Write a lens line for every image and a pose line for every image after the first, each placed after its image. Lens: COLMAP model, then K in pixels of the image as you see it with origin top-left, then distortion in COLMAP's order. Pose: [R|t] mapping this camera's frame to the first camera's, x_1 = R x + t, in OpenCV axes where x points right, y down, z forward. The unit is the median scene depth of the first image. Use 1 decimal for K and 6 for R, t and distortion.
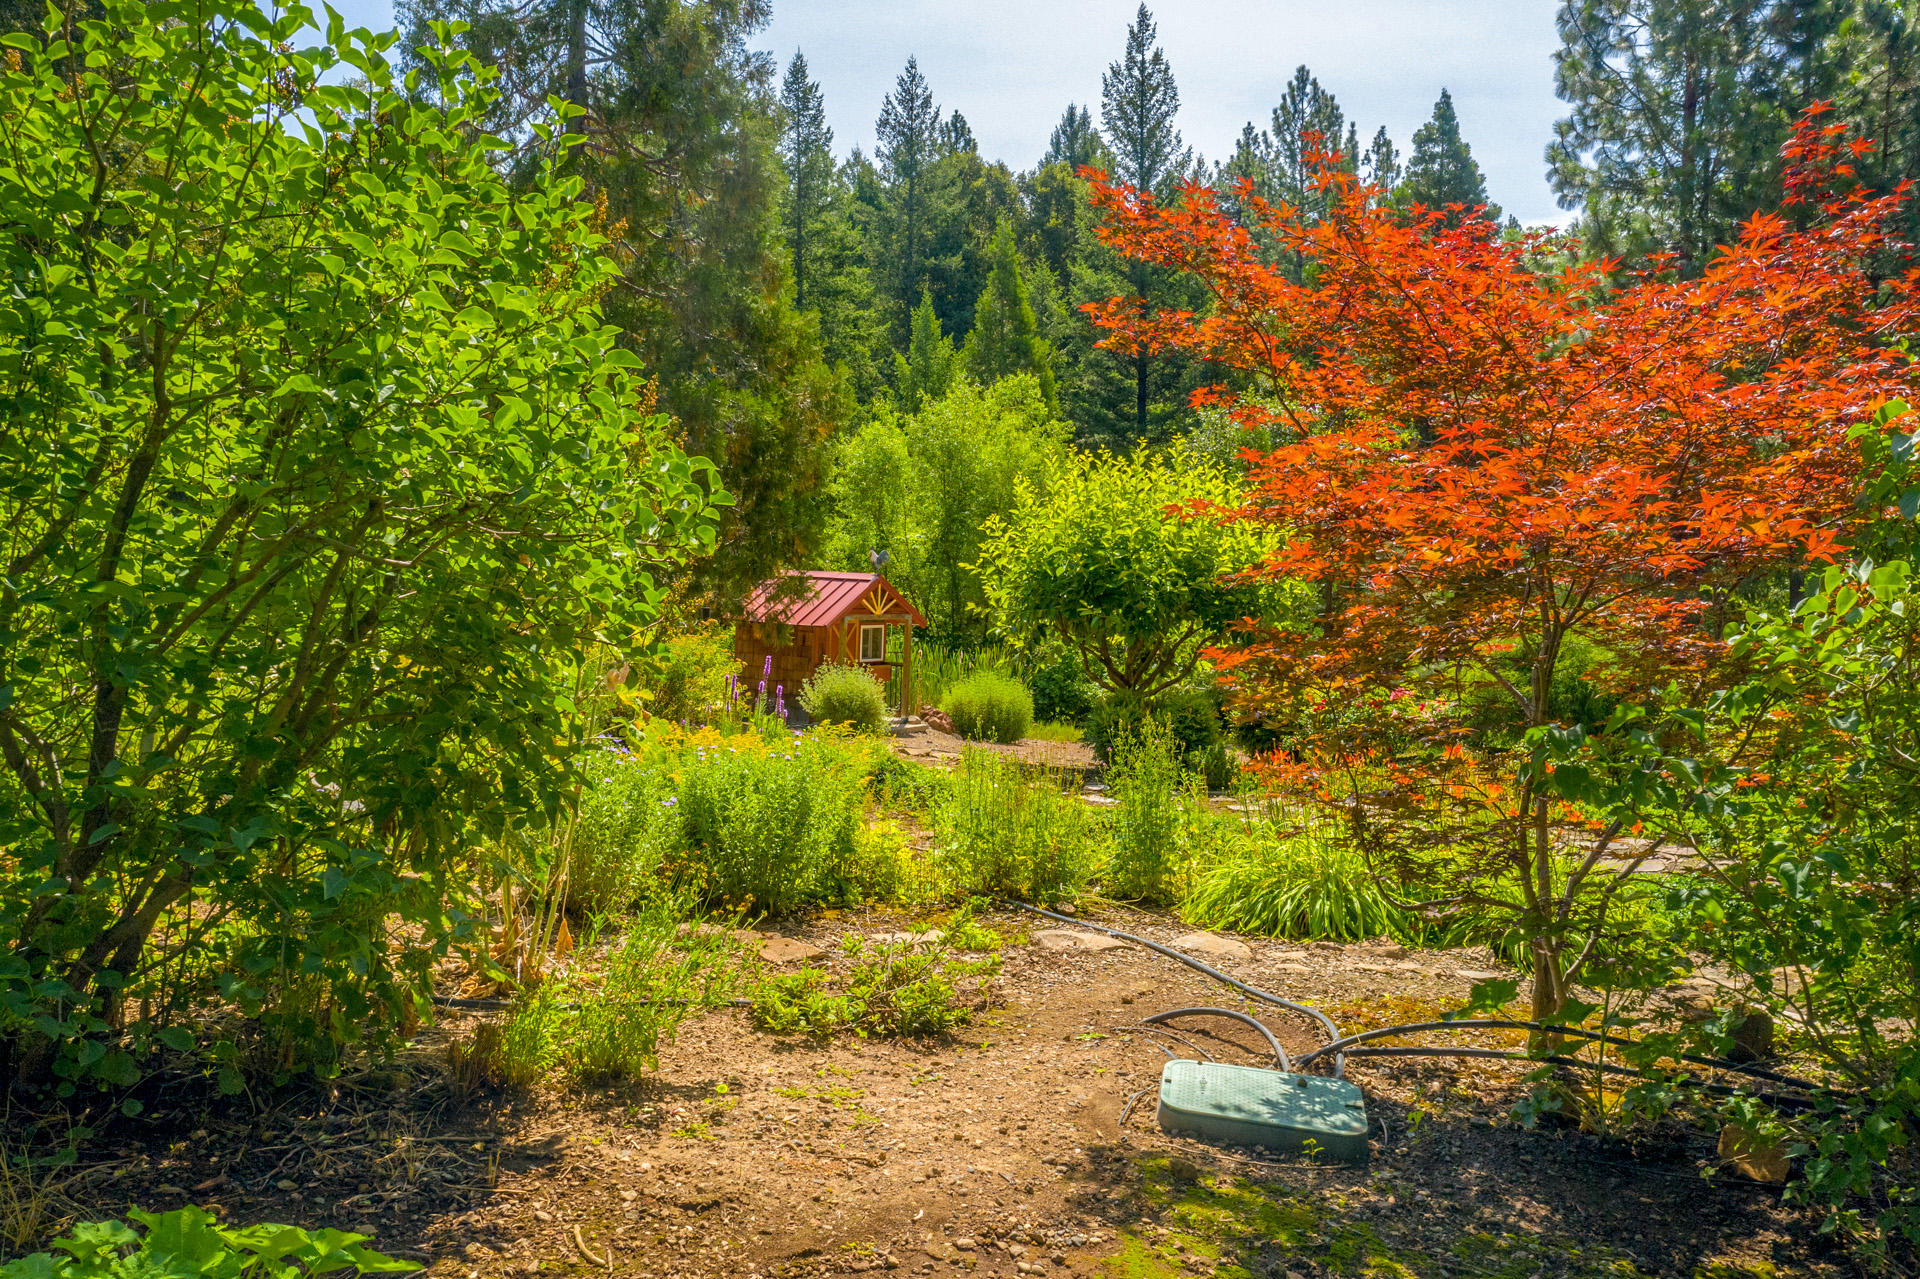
lens RADIAL K [[1513.2, 0, 957.6], [0, 1513.2, 635.8], [0, 0, 1]] dist [-0.005974, 0.014674]
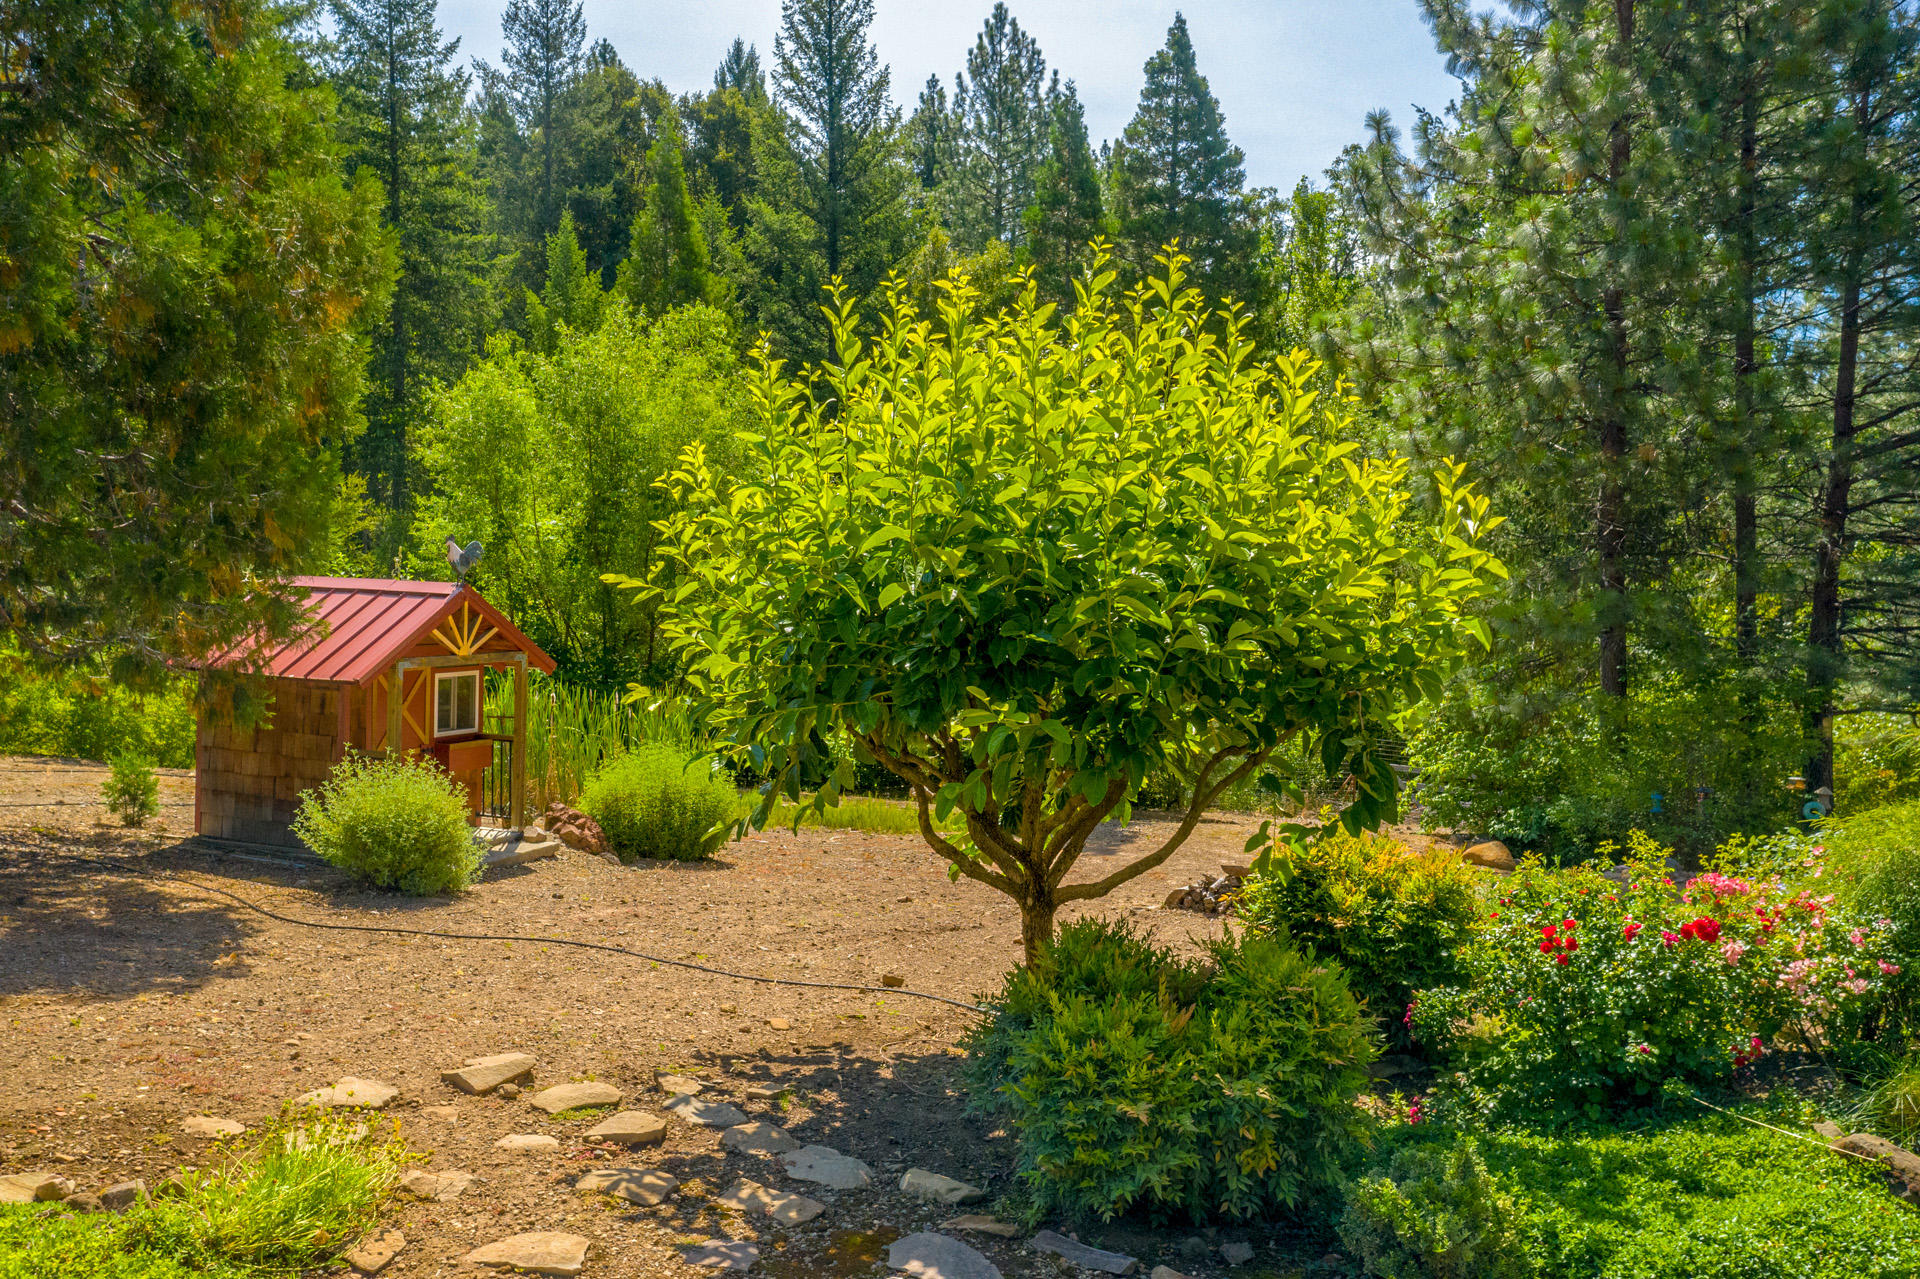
lens RADIAL K [[1513.2, 0, 947.3], [0, 1513.2, 647.5], [0, 0, 1]] dist [-0.005974, 0.014674]
pose [[0.976665, -0.013508, 0.214344, 0.001163], [0.011159, 0.999864, 0.012168, -0.009059], [-0.214479, -0.009492, 0.976682, 0.169339]]
